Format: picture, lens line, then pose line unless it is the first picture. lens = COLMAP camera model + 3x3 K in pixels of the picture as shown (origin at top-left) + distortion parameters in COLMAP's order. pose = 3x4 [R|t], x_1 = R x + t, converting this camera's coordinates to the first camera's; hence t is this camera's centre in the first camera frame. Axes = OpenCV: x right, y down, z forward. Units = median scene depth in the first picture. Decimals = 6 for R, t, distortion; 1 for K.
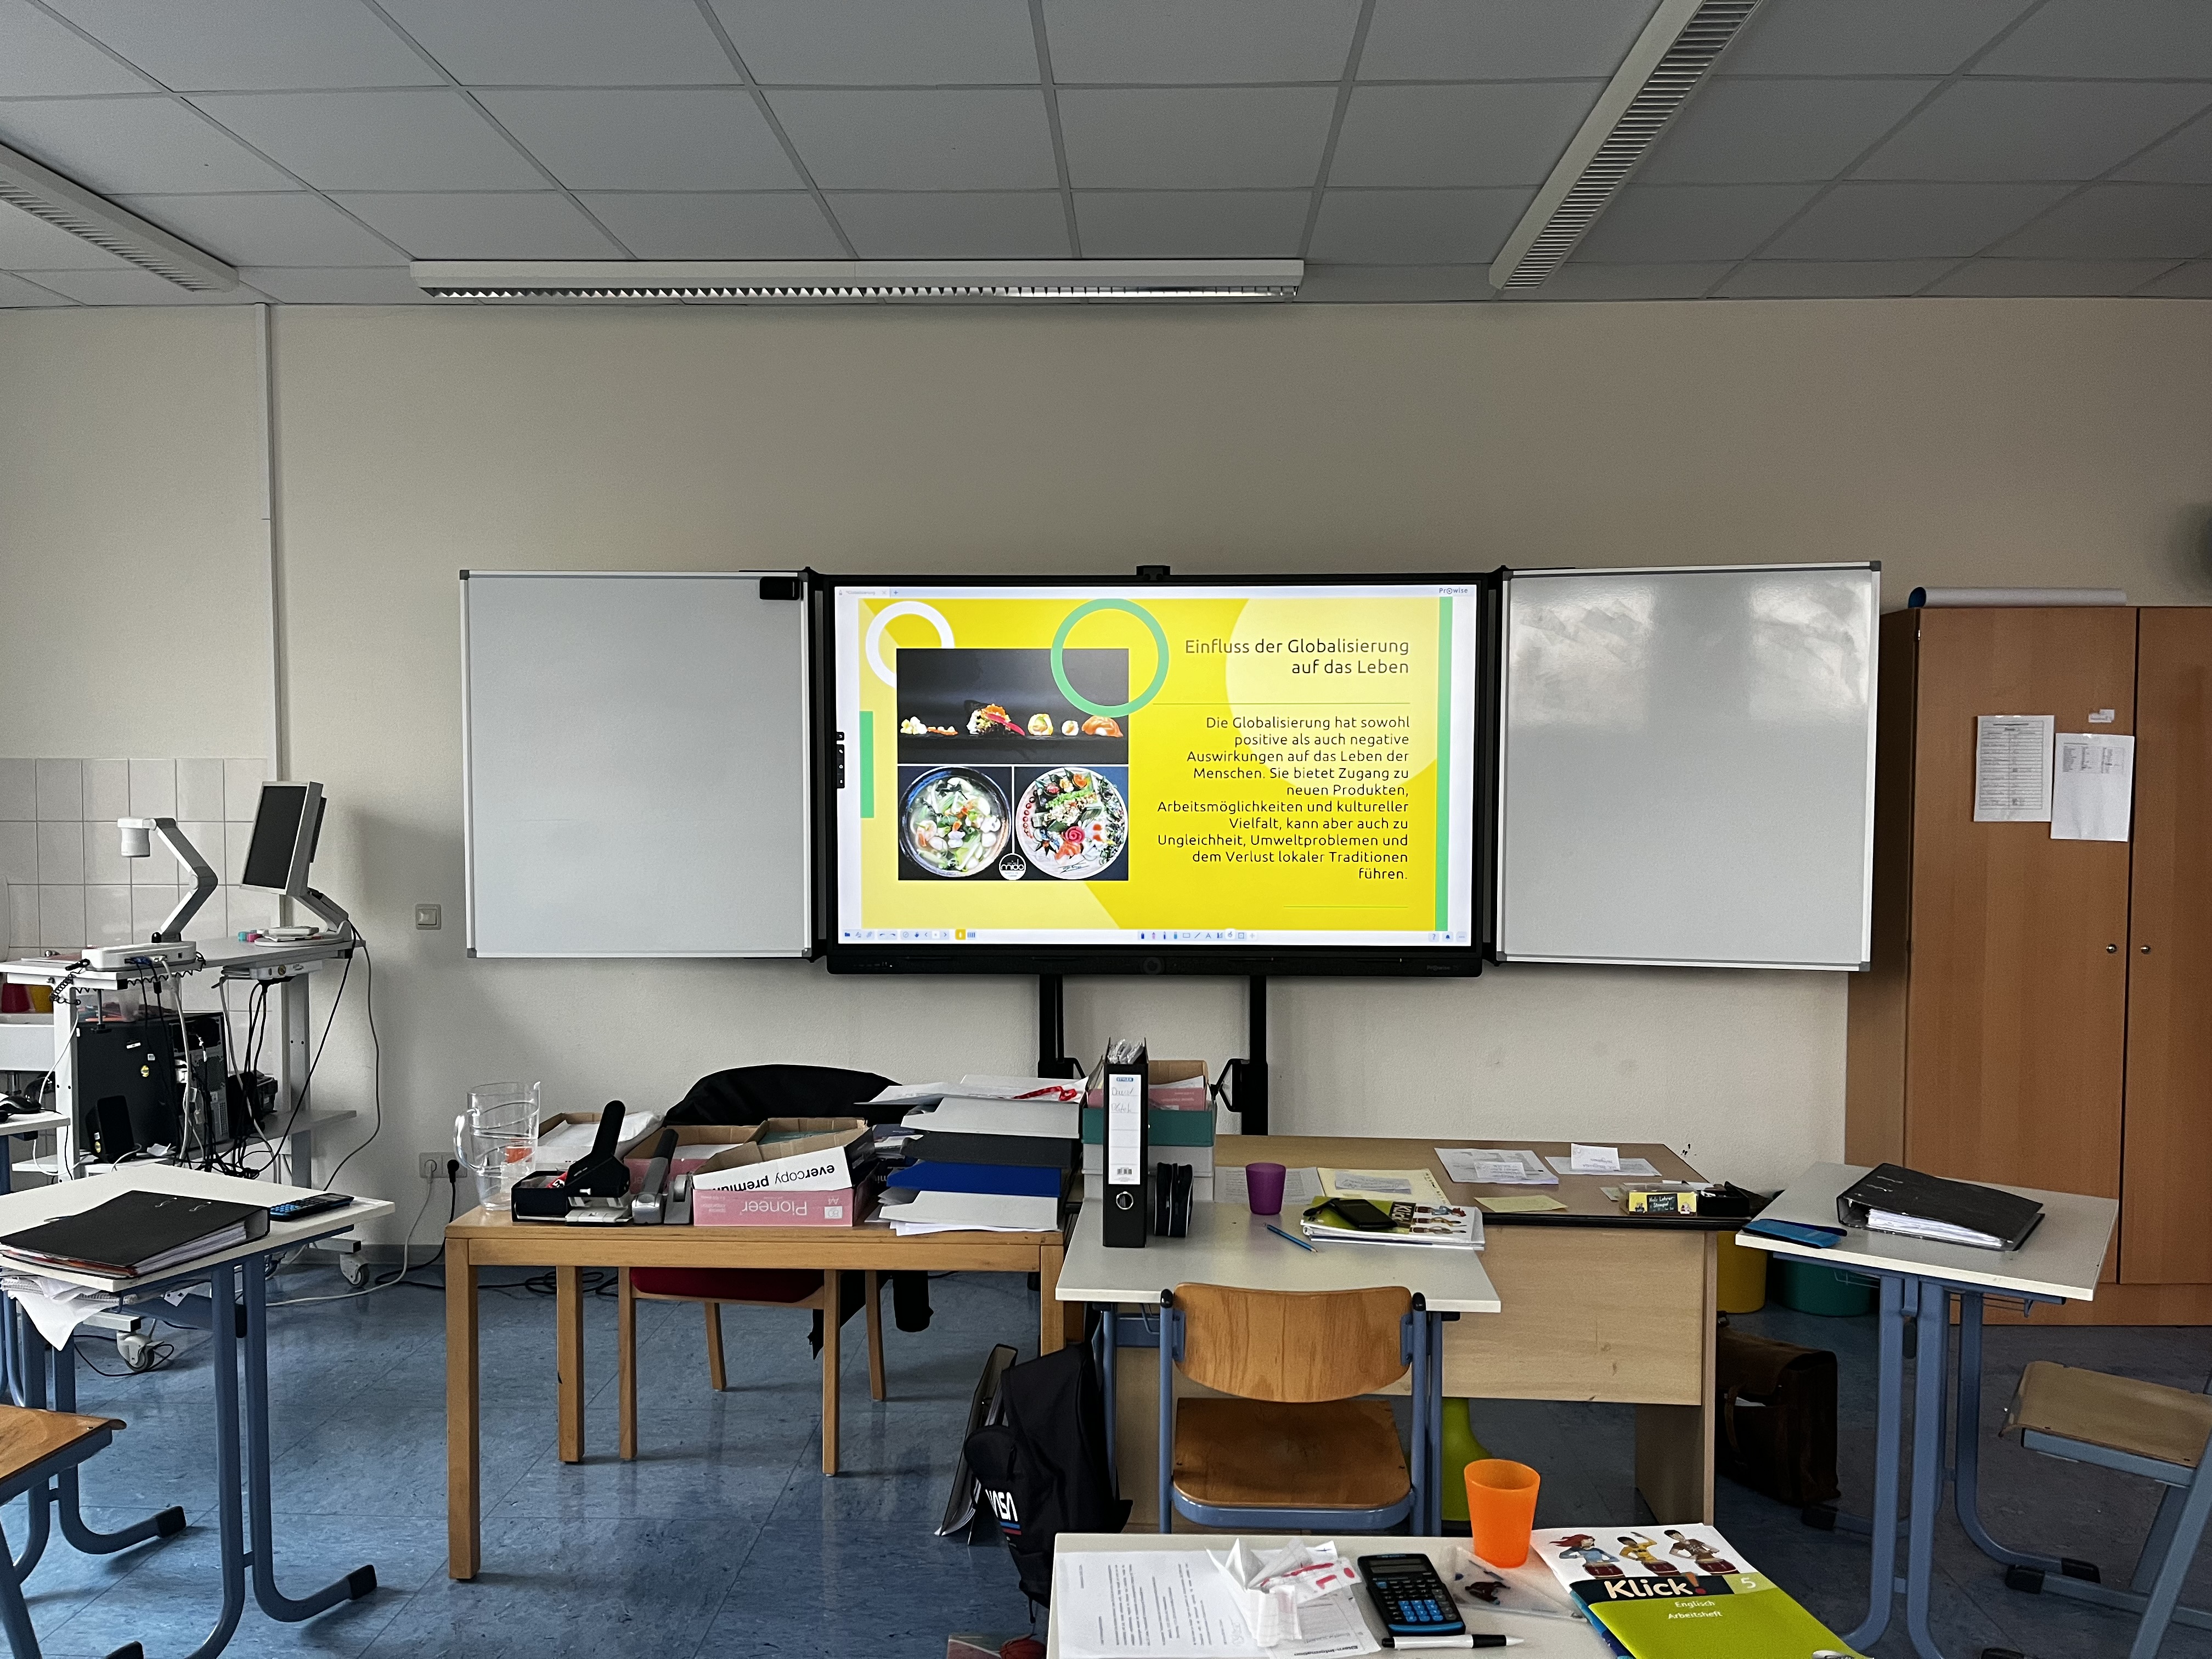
lens RADIAL K [[1675.2, 0, 1113.6], [0, 1675.2, 856.1], [0, 0, 1]] dist [0.067106, -0.094565]
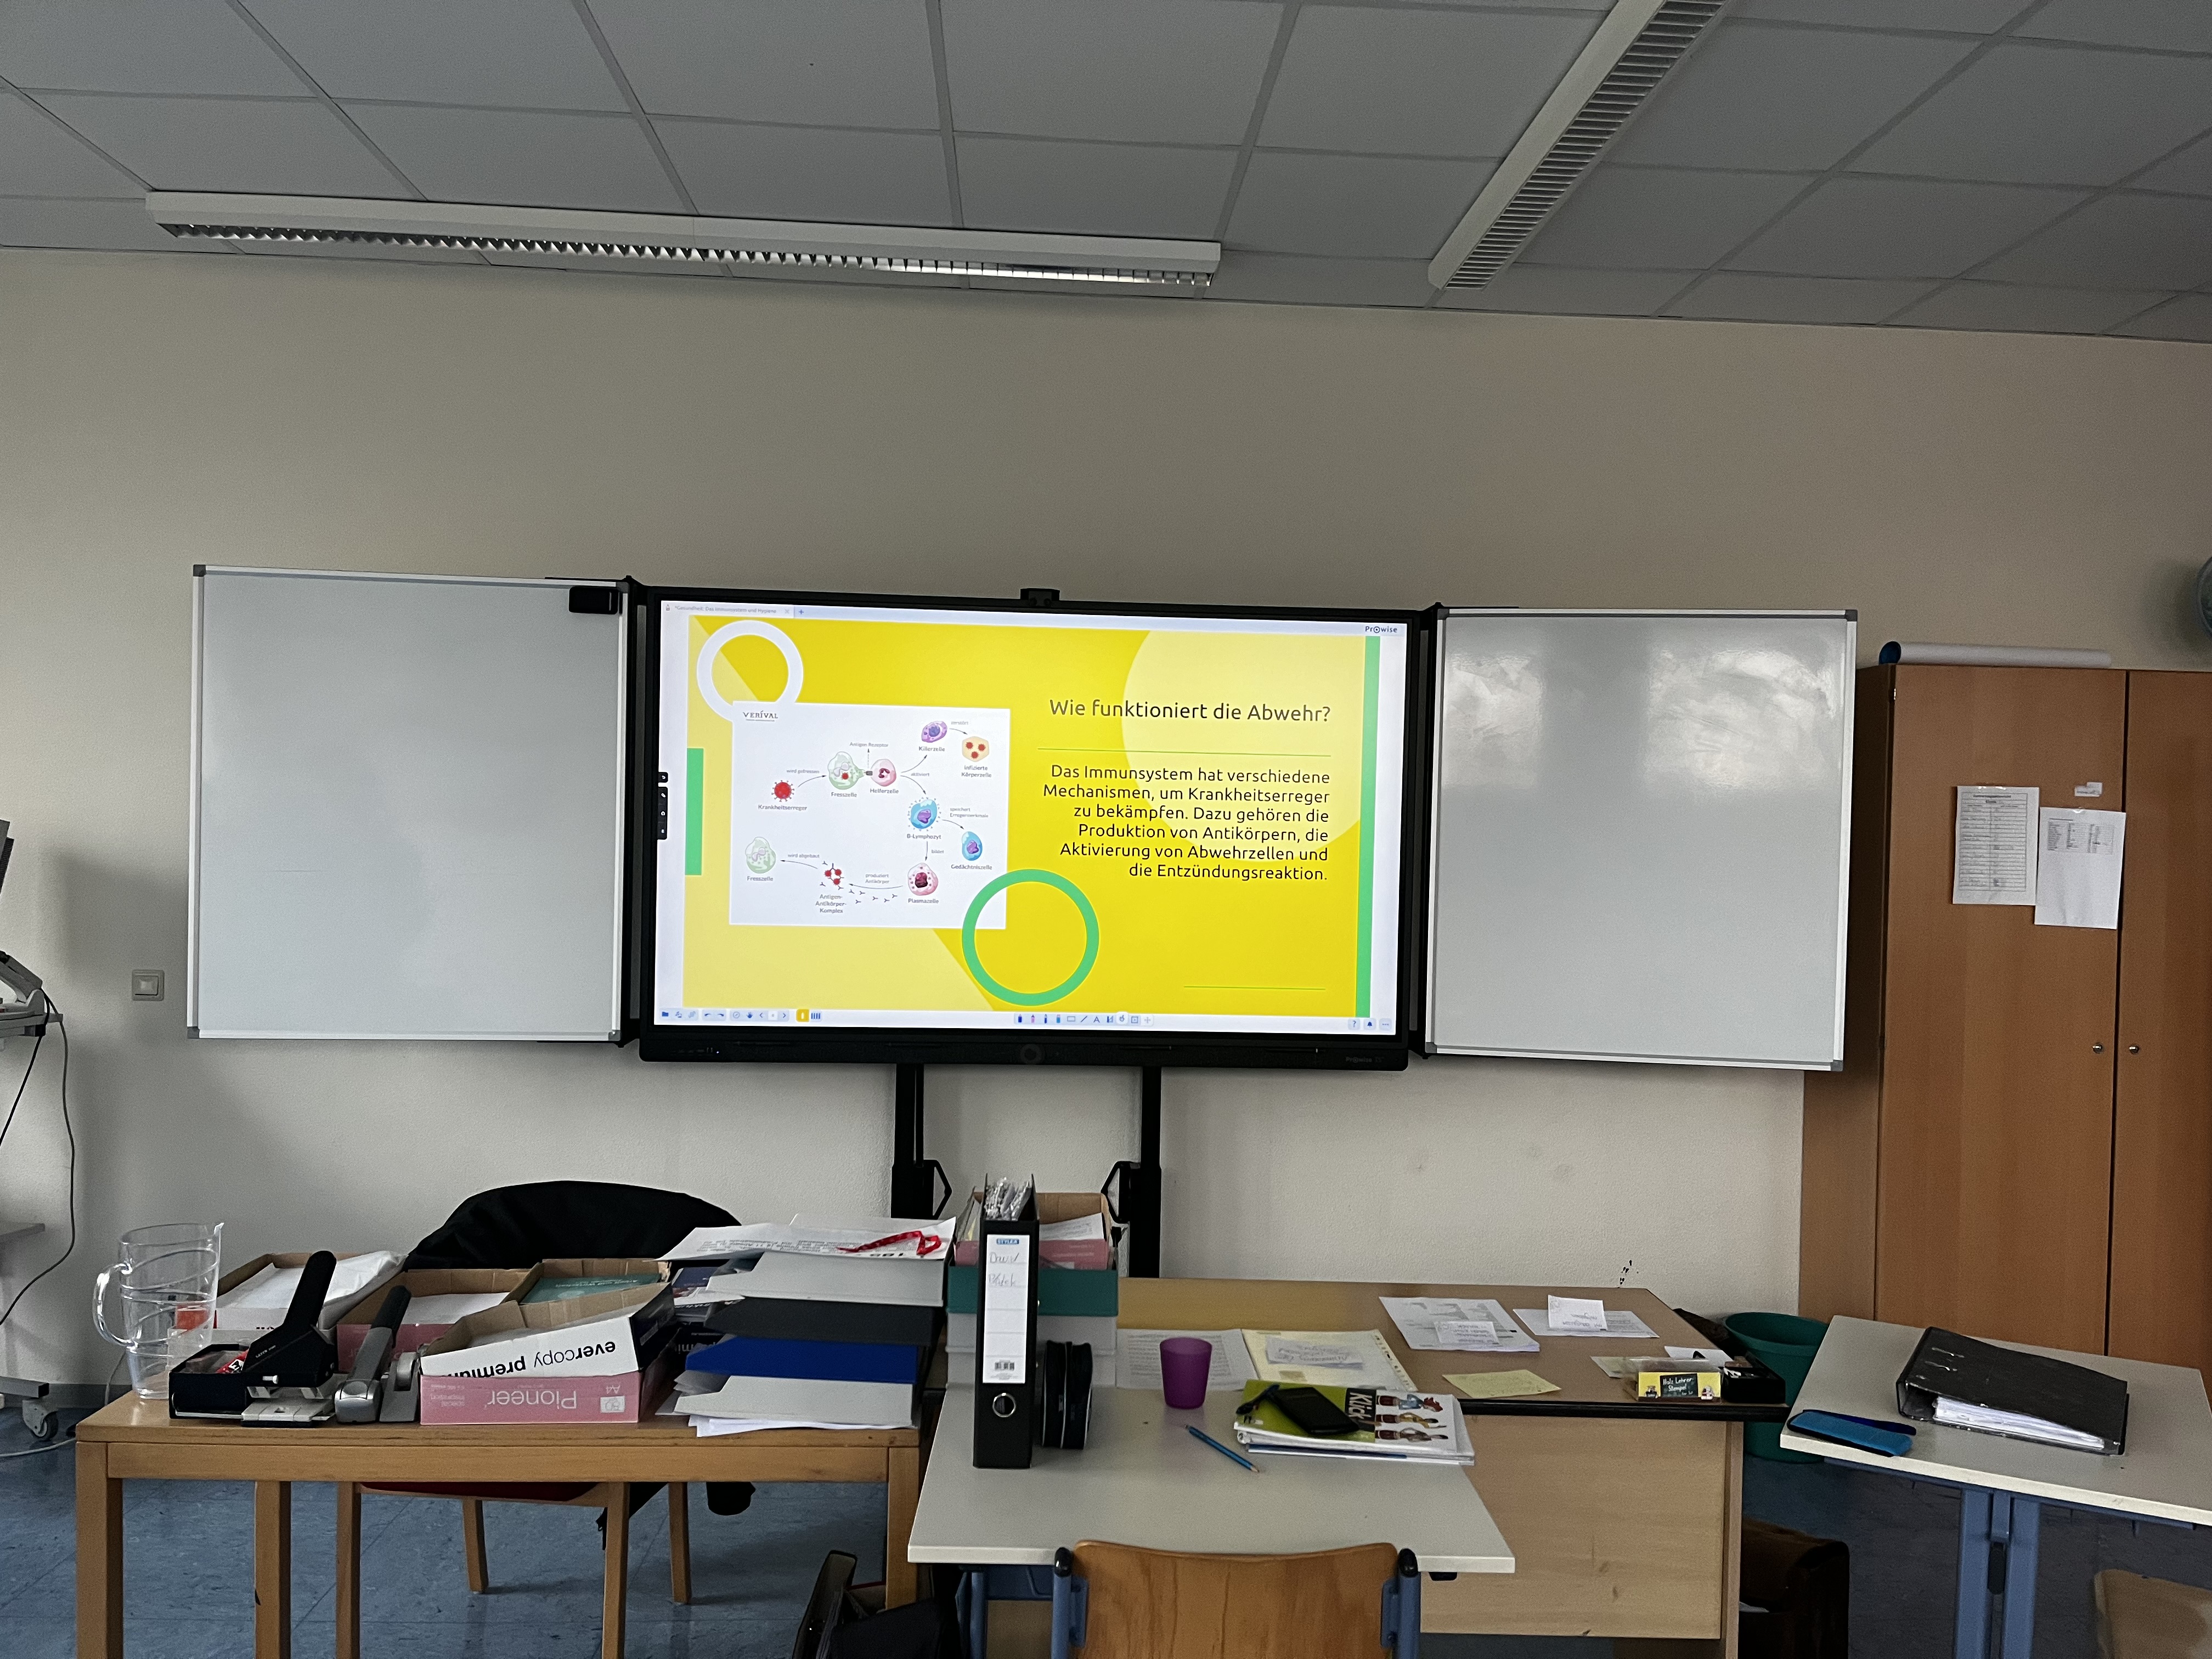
lens RADIAL K [[1675.4, 0, 1128.7], [0, 1675.4, 855.1], [0, 0, 1]] dist [0.072980, -0.107757]
pose [[0.995695, 0.019917, 0.090521, -0.008859], [-0.016947, 0.999296, -0.033472, -0.011629], [-0.091124, 0.031793, 0.995332, 0.196807]]
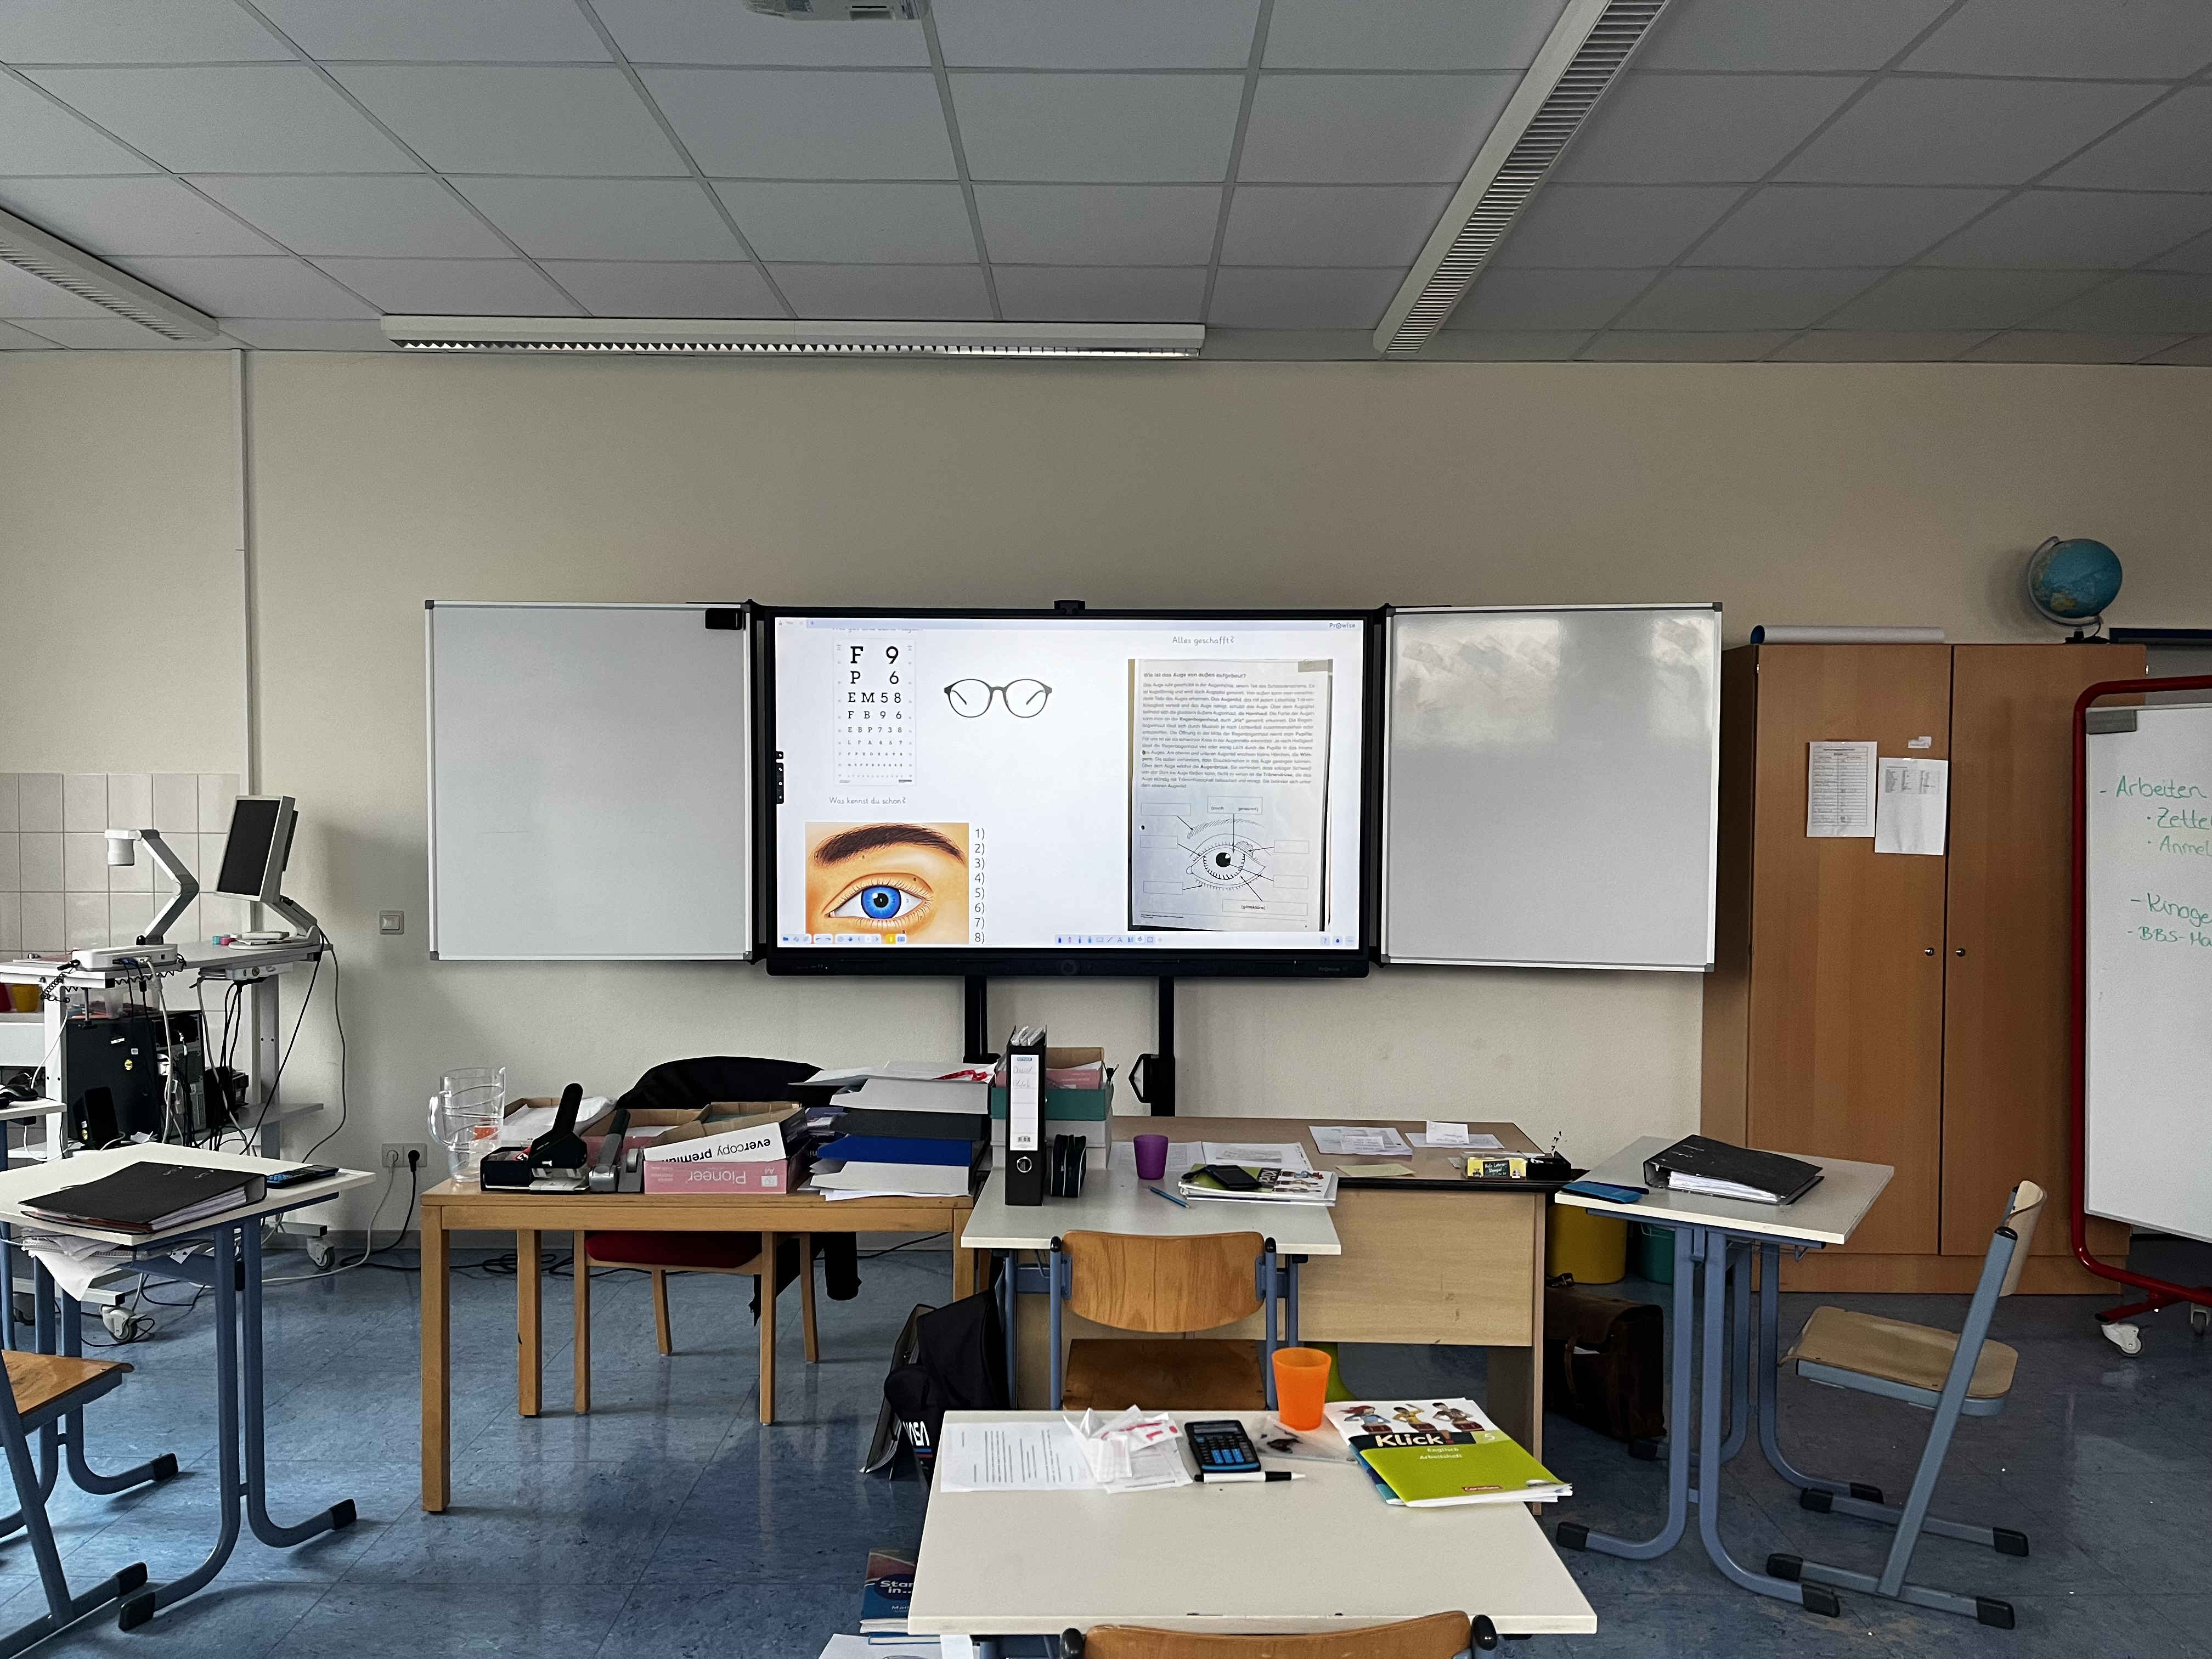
lens RADIAL K [[1673.1, 0, 1109.3], [0, 1673.1, 856.3], [0, 0, 1]] dist [0.072138, -0.107246]
pose [[0.999563, 0.002120, 0.029476, 0.024759], [-0.001887, 0.999967, -0.007935, 0.002536], [-0.029492, 0.007876, 0.999534, -0.121740]]
